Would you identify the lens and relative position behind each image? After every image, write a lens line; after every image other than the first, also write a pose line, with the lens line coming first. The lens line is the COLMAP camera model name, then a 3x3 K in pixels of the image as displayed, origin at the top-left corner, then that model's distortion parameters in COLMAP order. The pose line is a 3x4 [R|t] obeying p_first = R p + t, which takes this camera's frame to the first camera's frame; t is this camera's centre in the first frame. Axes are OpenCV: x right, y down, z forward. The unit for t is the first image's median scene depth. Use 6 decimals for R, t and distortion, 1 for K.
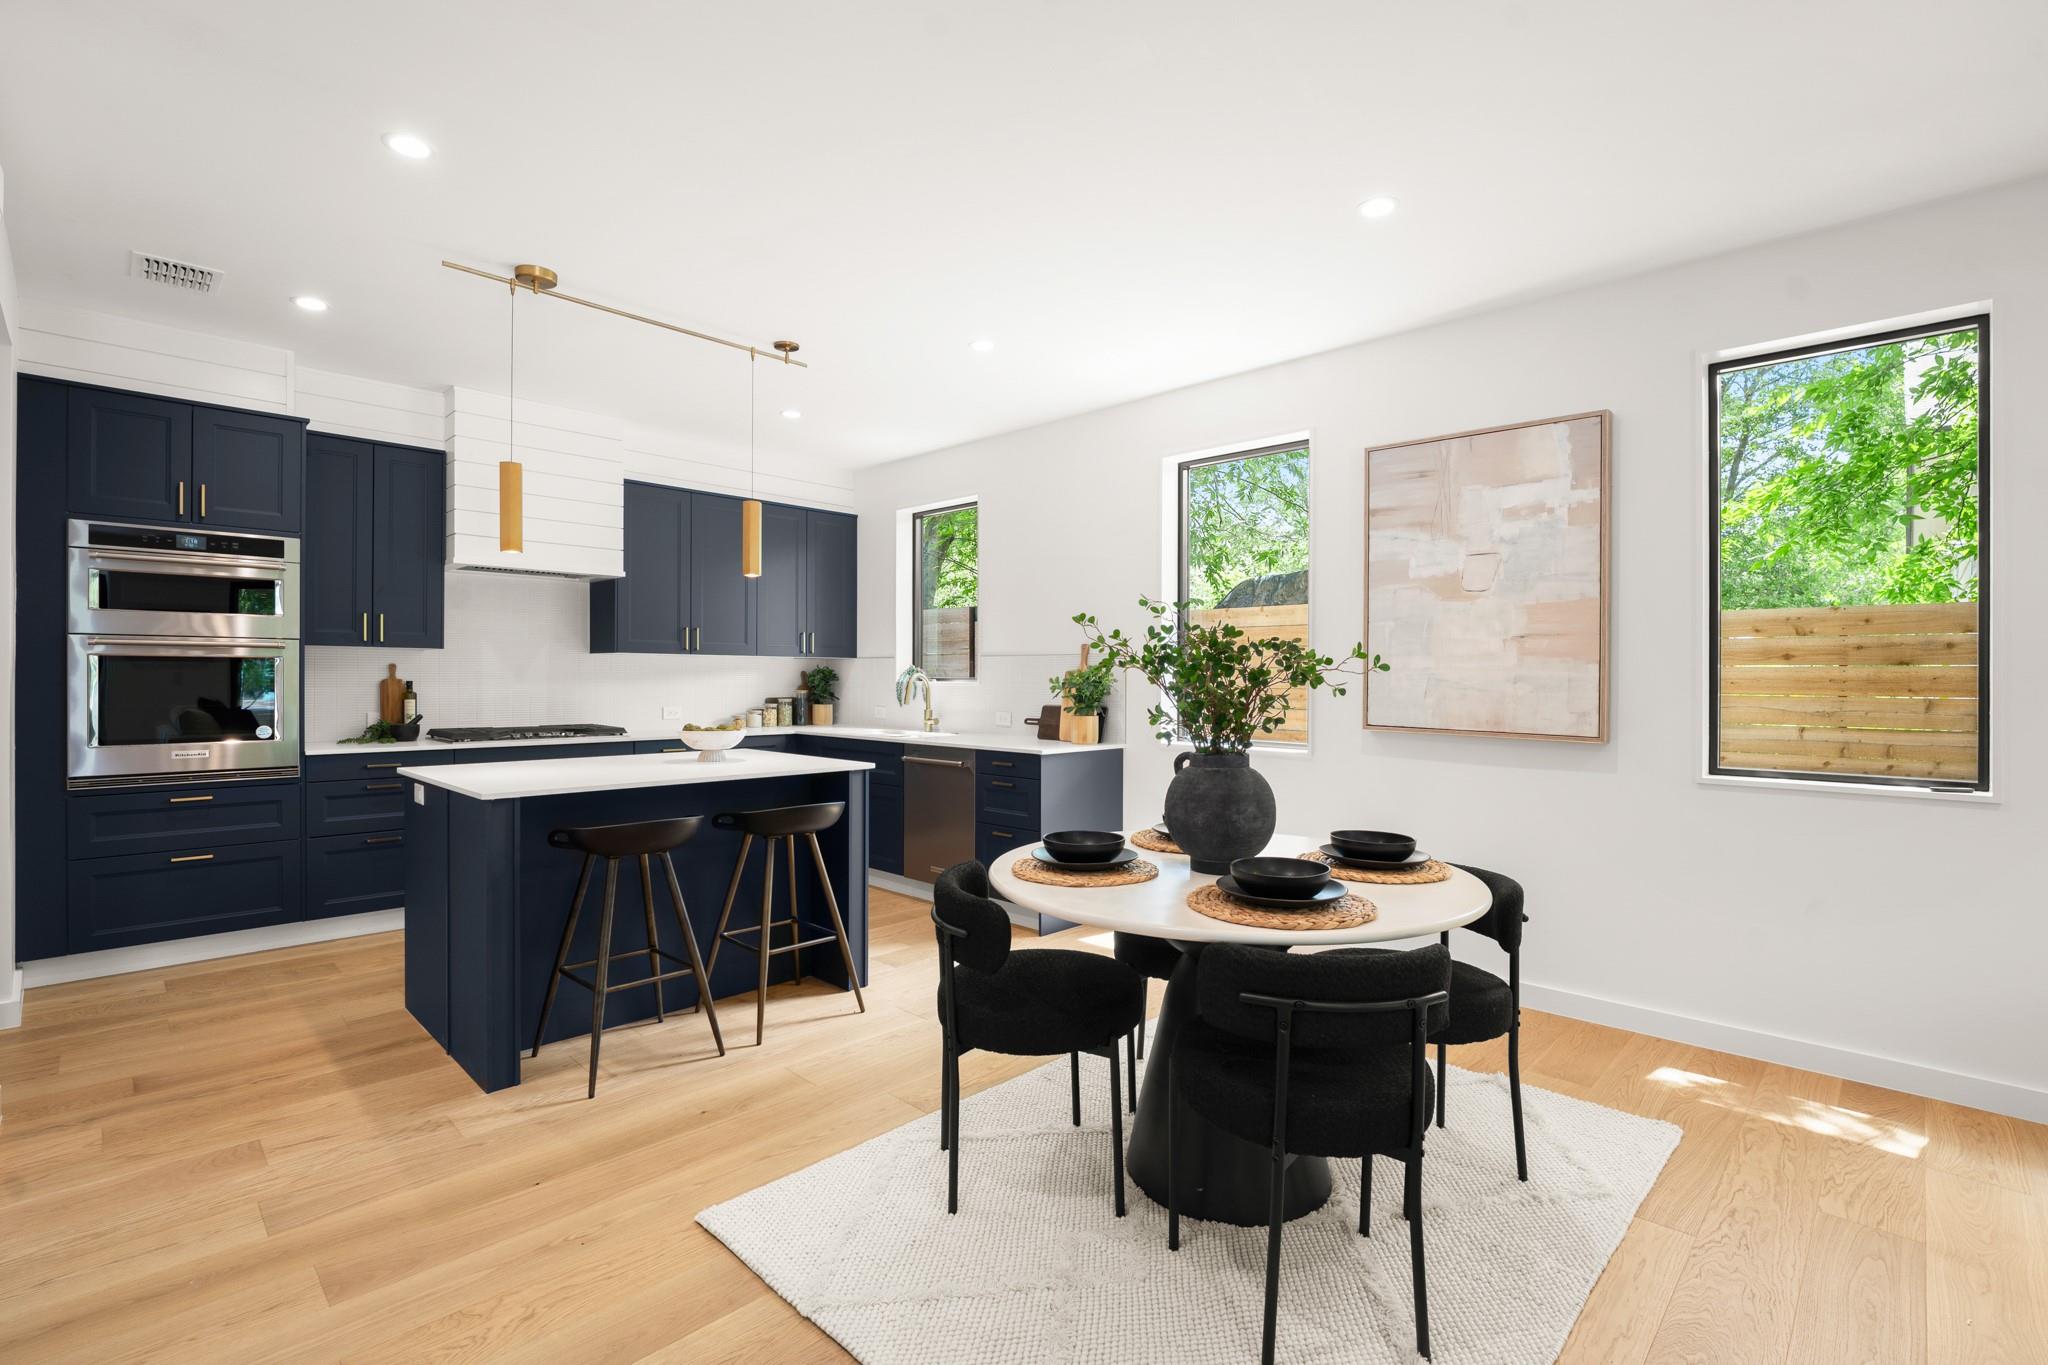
lens RADIAL K [[941.8, 0, 1039.1], [0, 941.8, 674.5], [0, 0, 1]] dist [-0.014865, 0.000908]
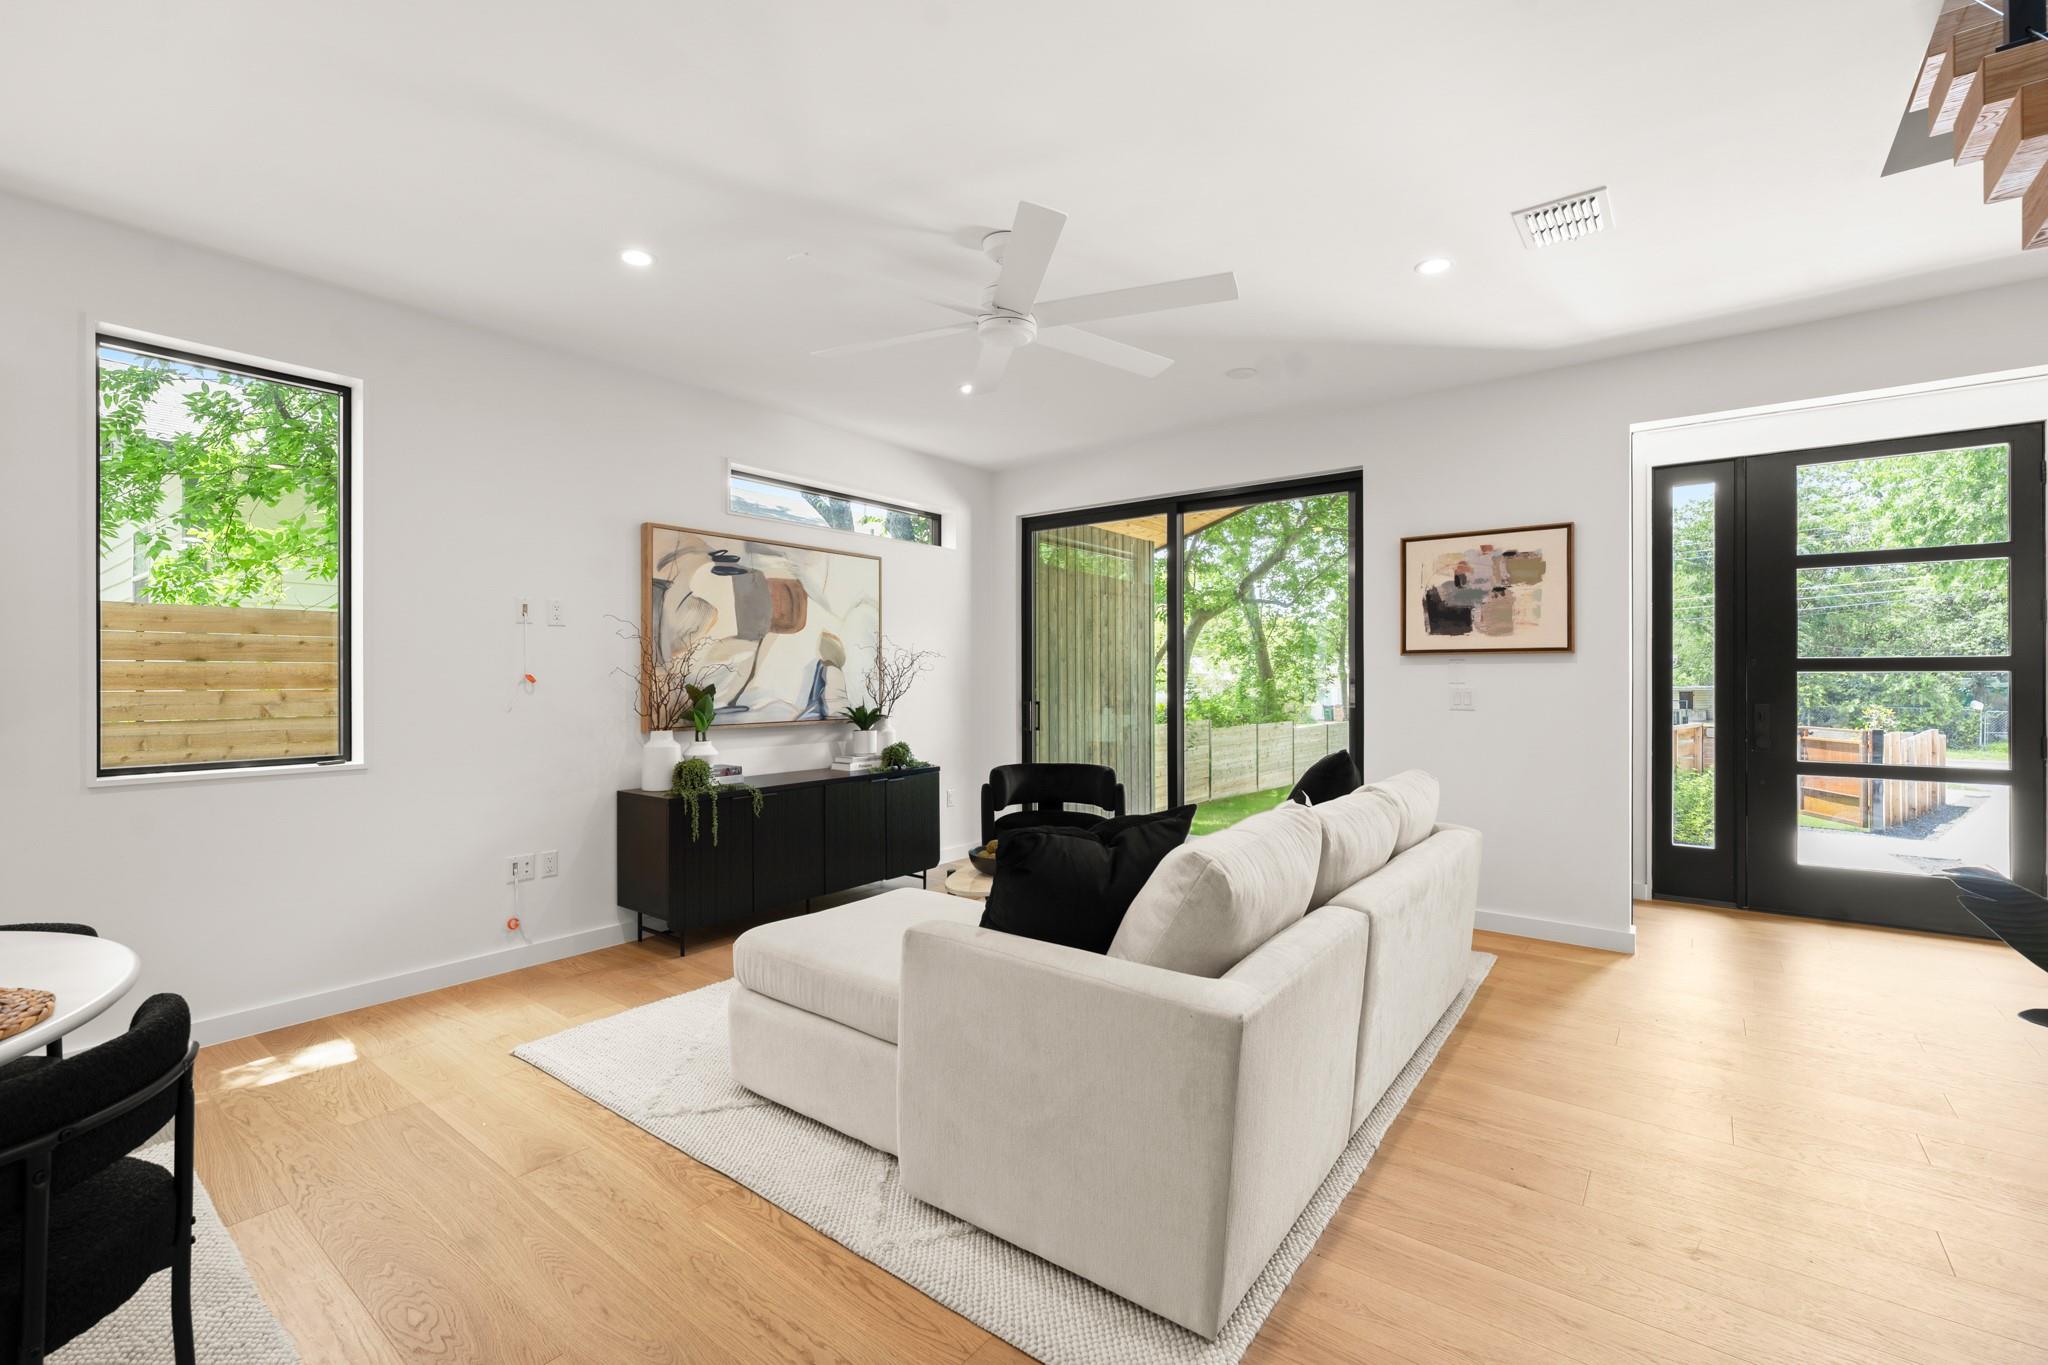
lens RADIAL K [[868.7, 0, 1010.9], [0, 868.7, 675.6], [0, 0, 1]] dist [0.003287, -0.000515]
pose [[-0.098294, -0.004149, 0.995149, -0.180839], [-0.002287, 0.999990, 0.003943, 0.001236], [-0.995155, -0.001888, -0.098303, 0.147663]]
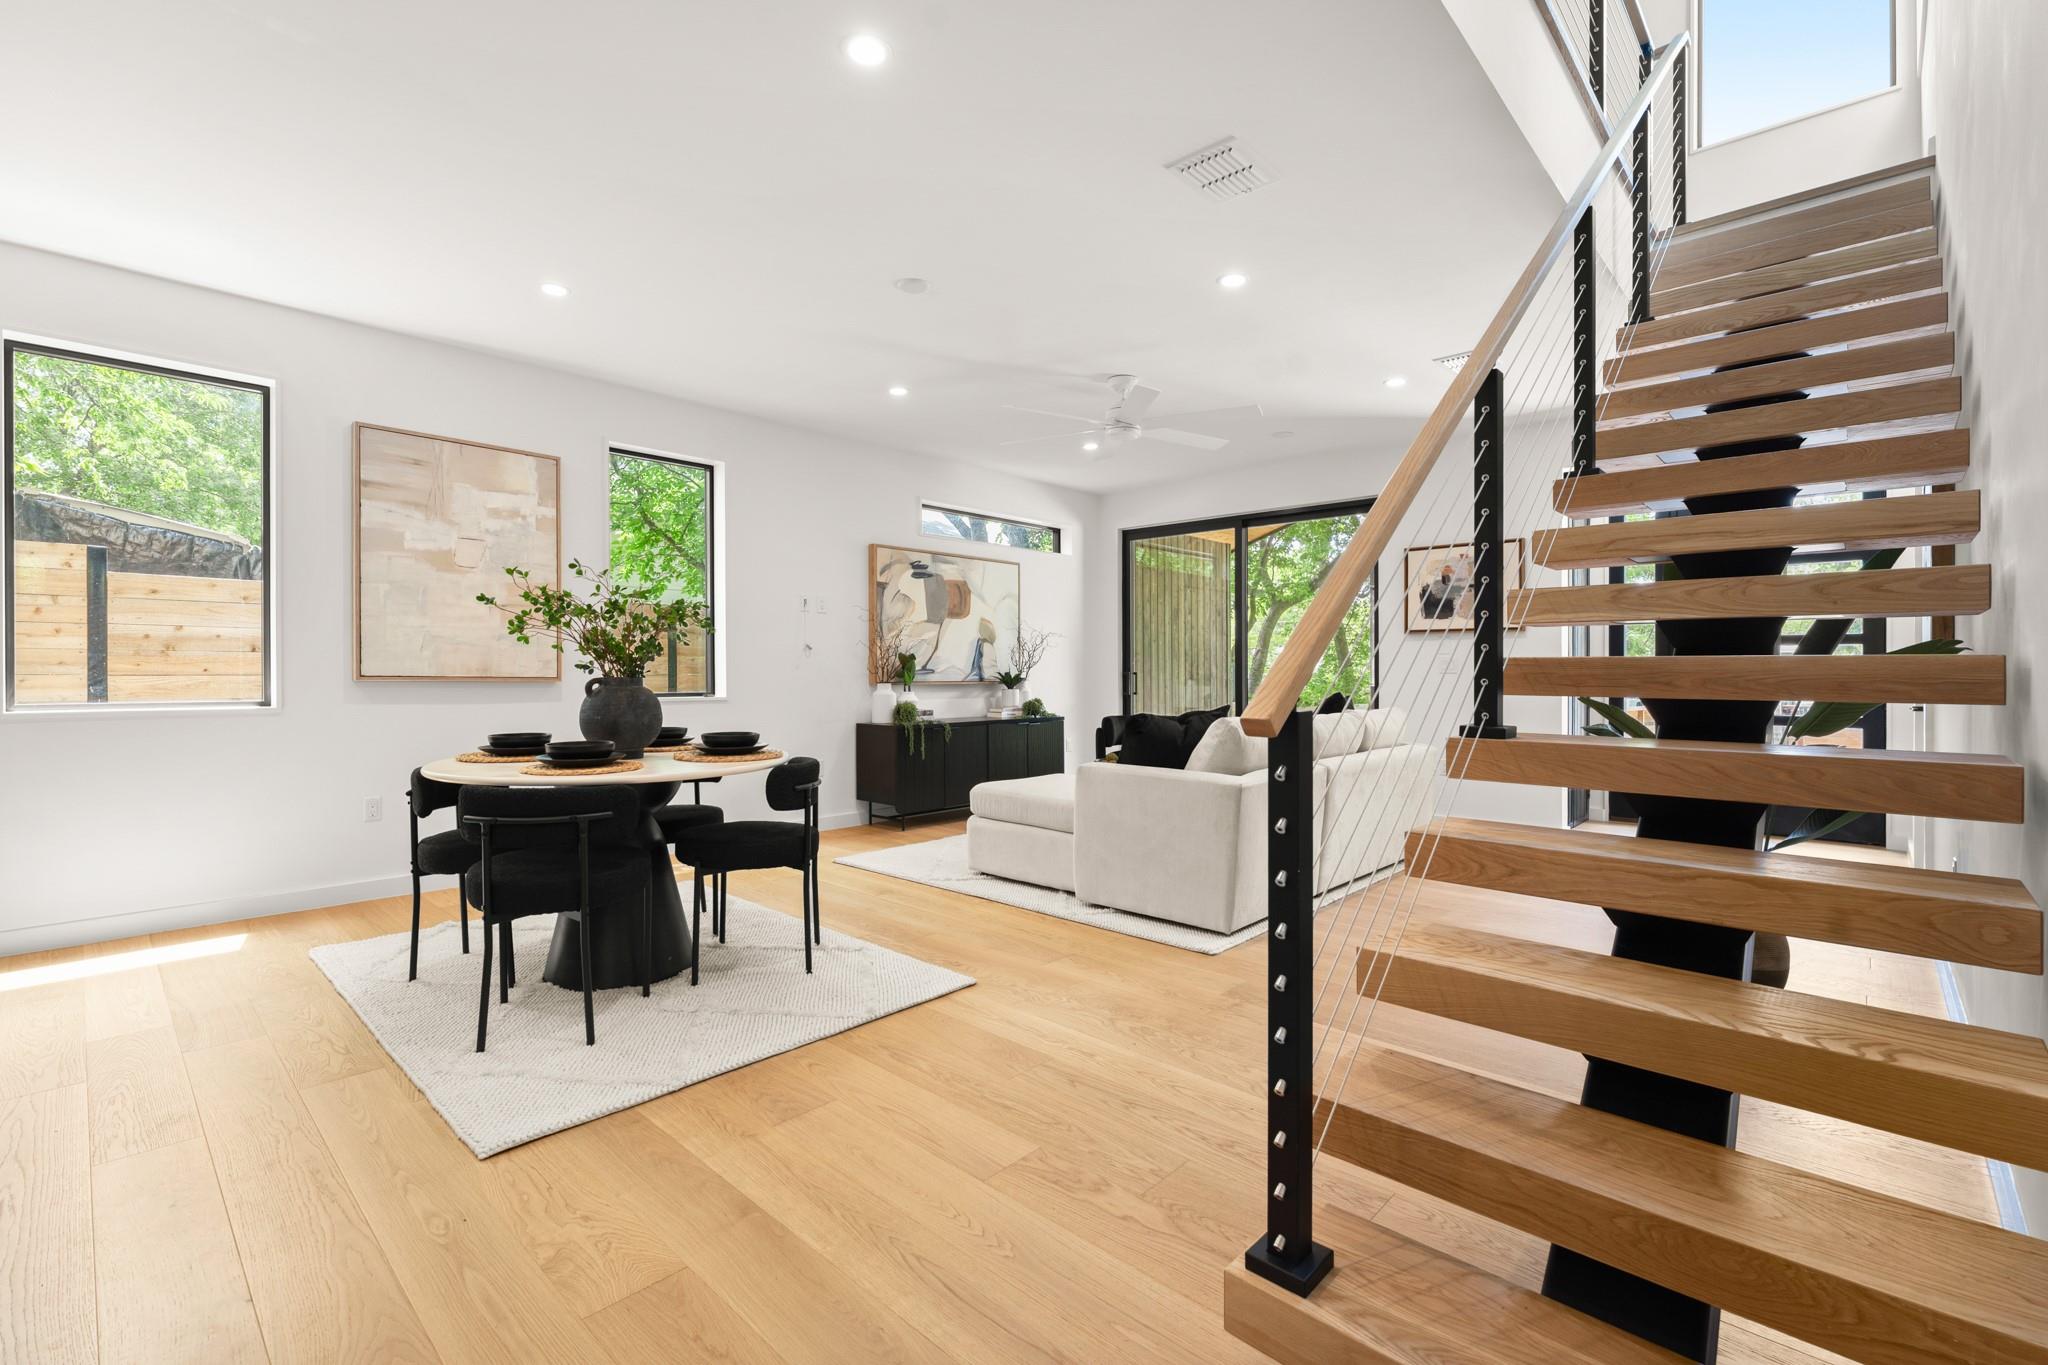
lens RADIAL K [[911.0, 0, 1017.9], [0, 911.0, 672.0], [0, 0, 1]] dist [-0.004085, -0.000145]
pose [[-0.014967, -0.006881, 0.999864, -0.695243], [-0.004551, 0.999966, 0.006813, 0.036770], [-0.999878, -0.004449, -0.014997, 0.240905]]
